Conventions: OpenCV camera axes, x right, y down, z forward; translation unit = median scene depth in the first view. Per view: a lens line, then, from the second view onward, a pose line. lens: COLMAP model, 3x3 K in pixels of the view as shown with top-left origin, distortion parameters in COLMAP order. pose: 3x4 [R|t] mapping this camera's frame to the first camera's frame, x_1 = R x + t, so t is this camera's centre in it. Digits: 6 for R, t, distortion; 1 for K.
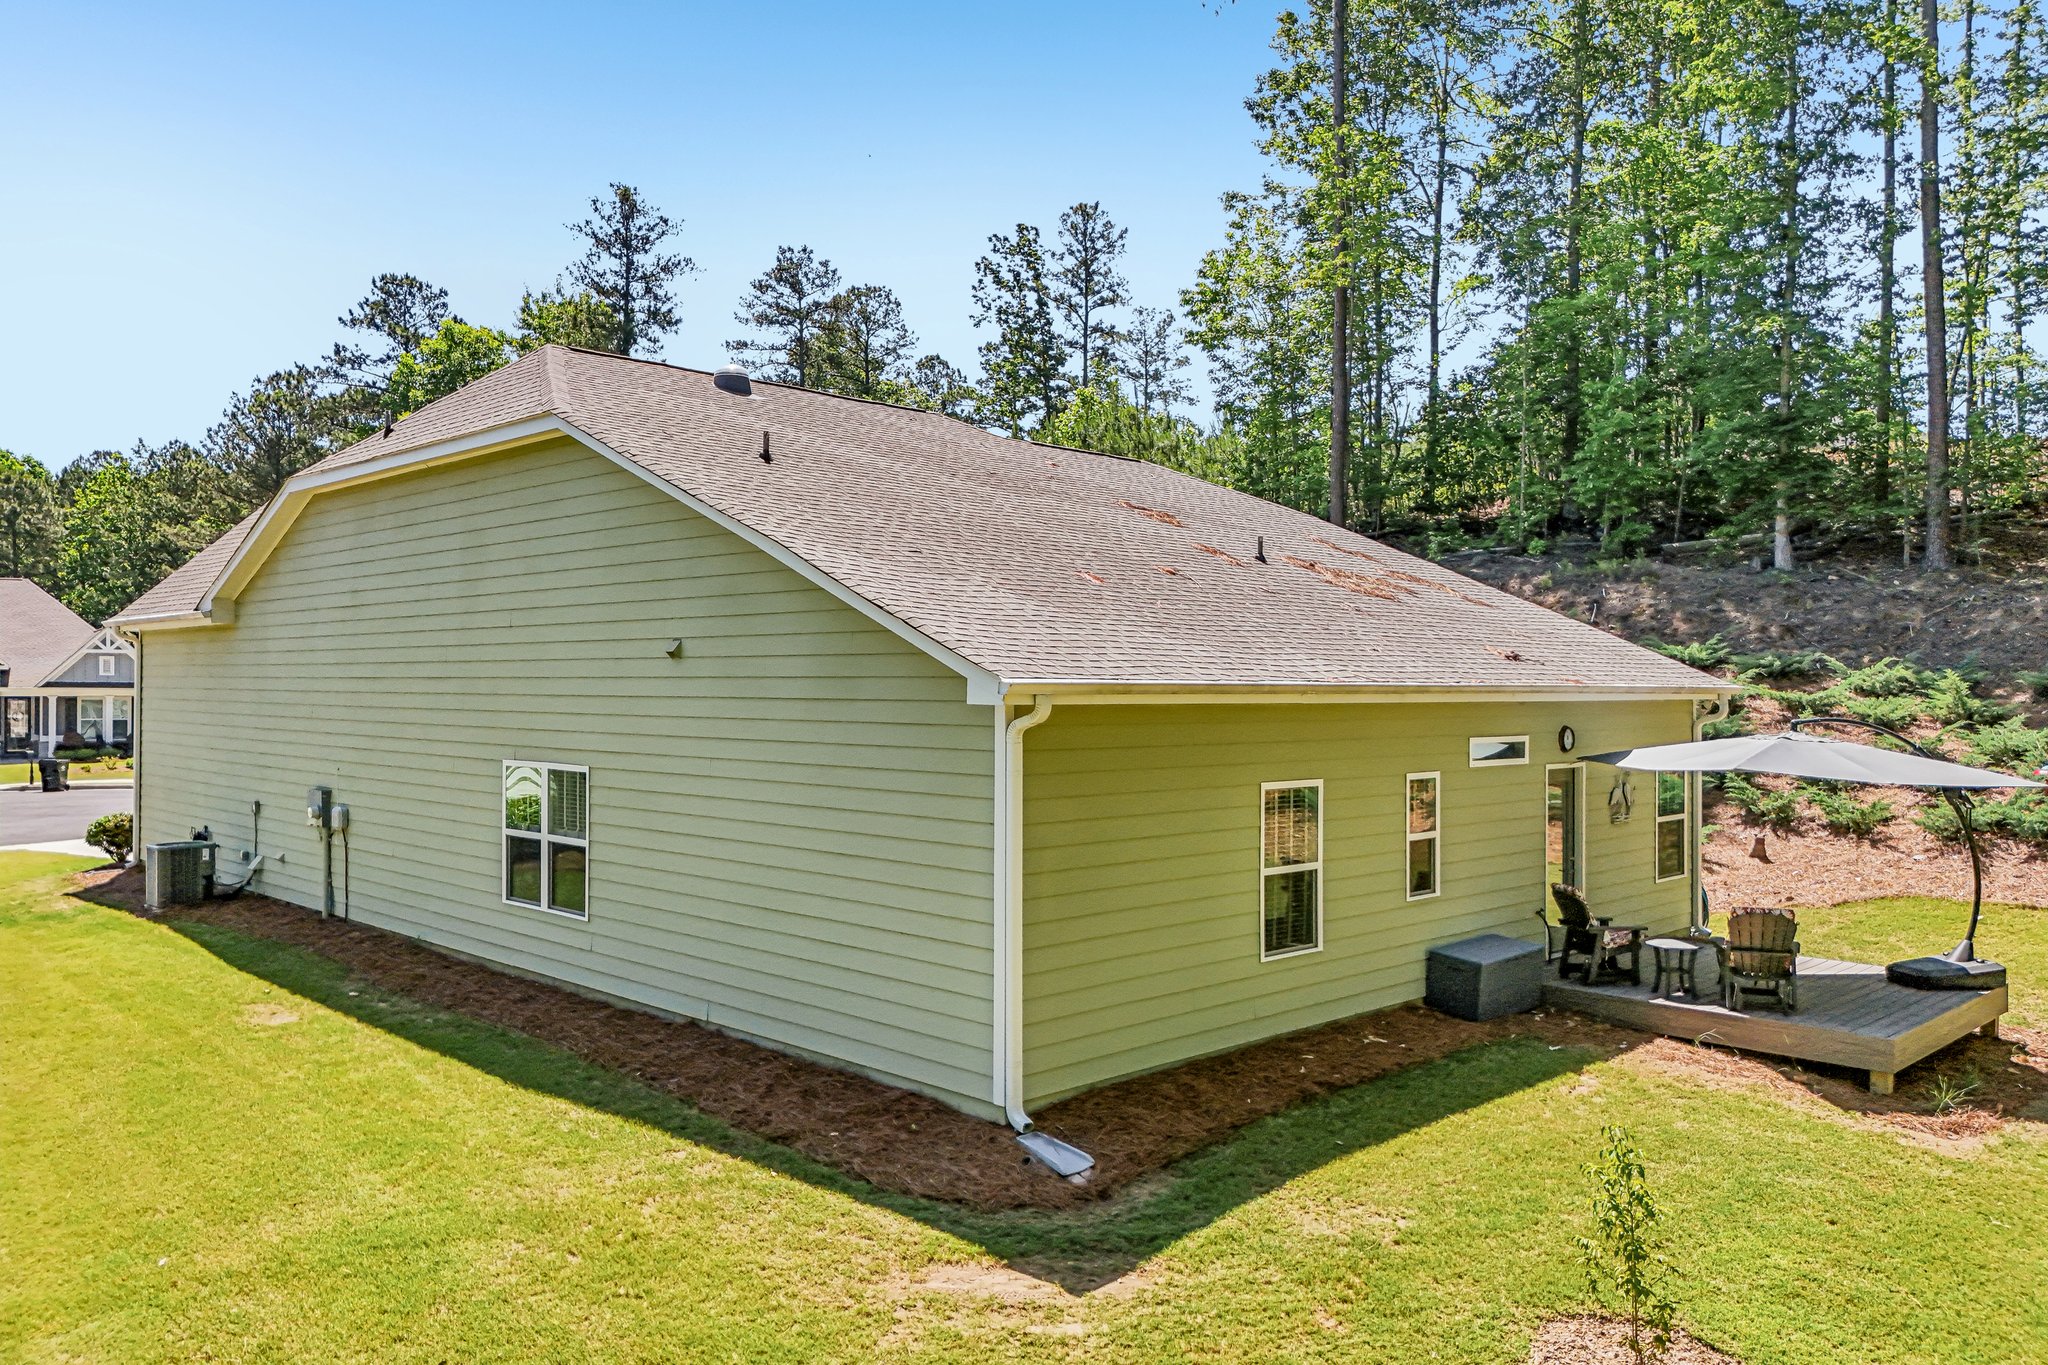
lens RADIAL K [[1500.7, 0, 1024.0], [0, 1500.7, 682.5], [0, 0, 1]] dist [0.103854, -0.190021]
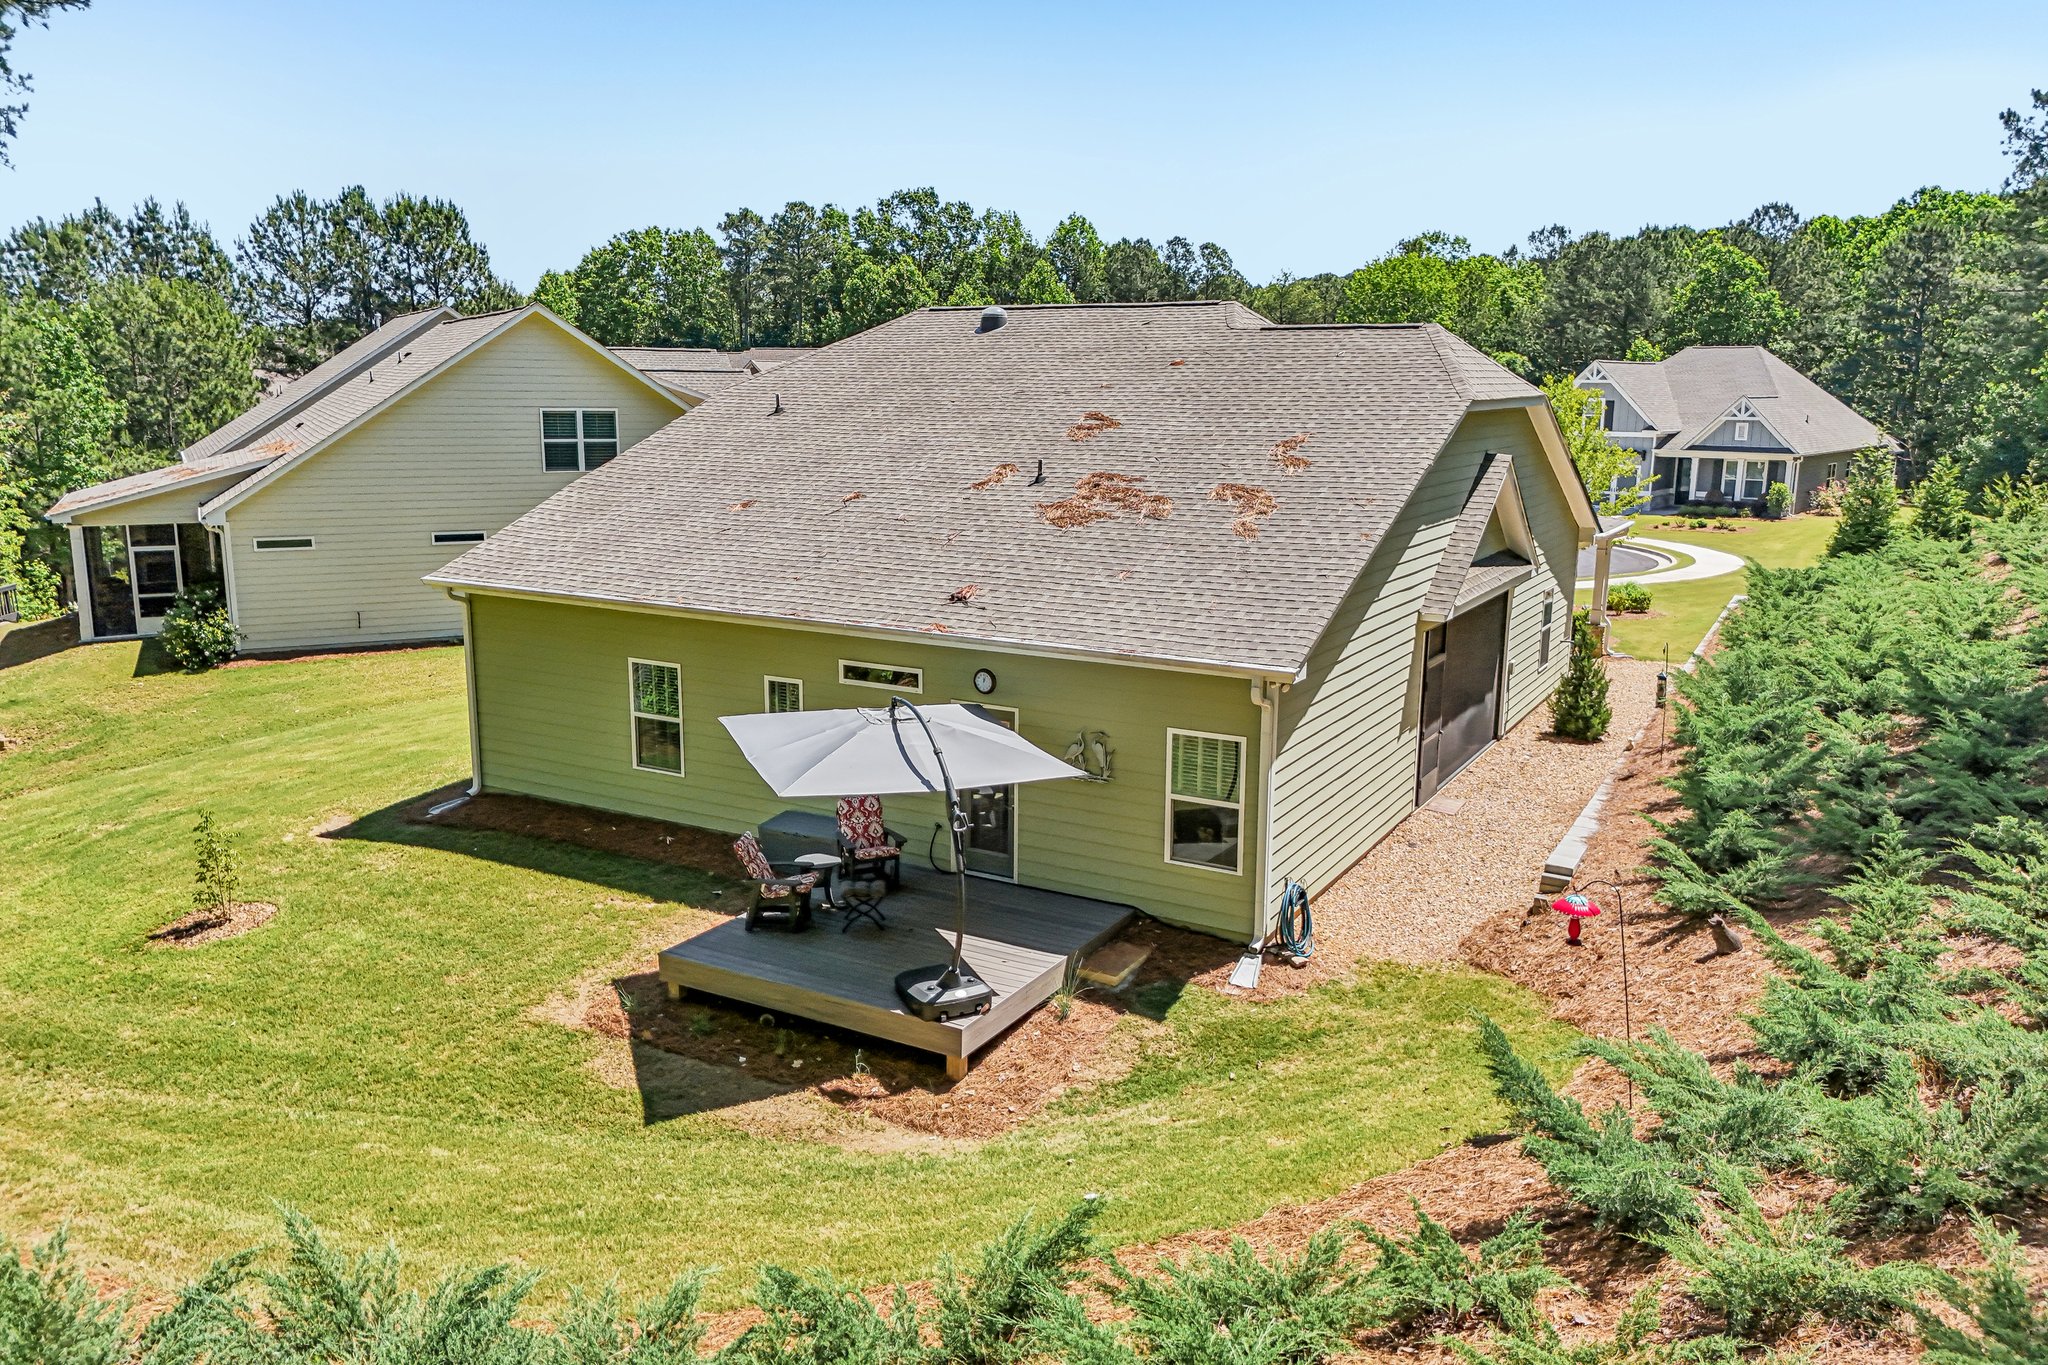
lens RADIAL K [[1500.7, 0, 1024.0], [0, 1500.7, 682.5], [0, 0, 1]] dist [0.103854, -0.190021]
pose [[0.278192, 0.184952, -0.942551, 0.313461], [-0.006630, 0.981633, 0.190664, -0.037339], [0.960503, -0.046792, 0.274308, 0.172506]]
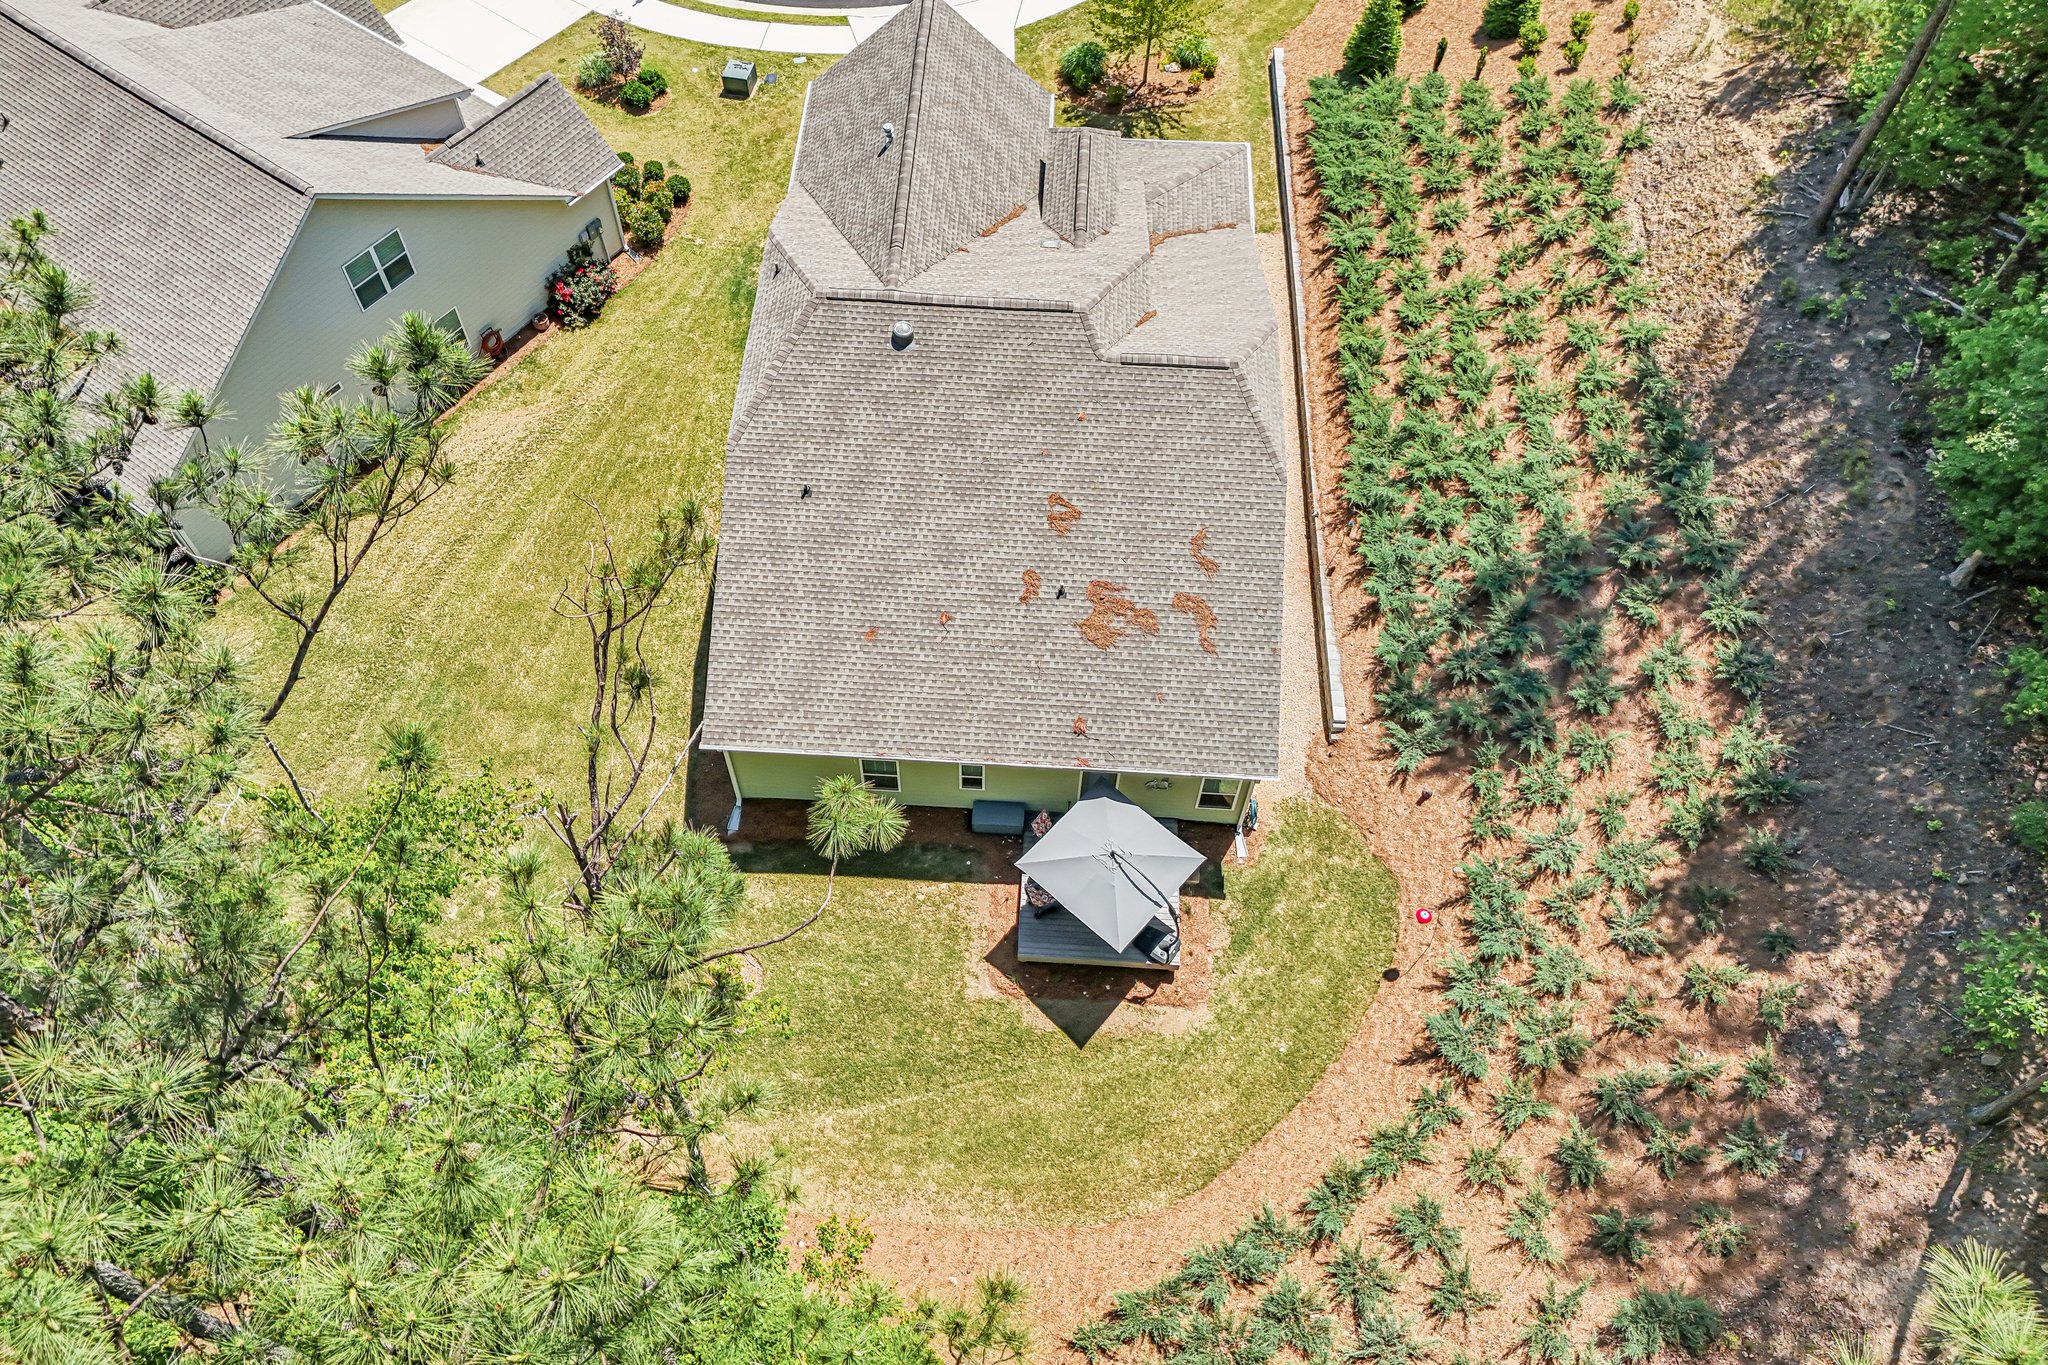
lens RADIAL K [[1500.7, 0, 1024.0], [0, 1500.7, 682.5], [0, 0, 1]] dist [0.103854, -0.190021]
pose [[0.685908, 0.622685, -0.376555, 0.228205], [-0.024383, 0.536843, 0.843330, -0.403160], [0.727280, -0.569265, 0.383408, 0.048917]]
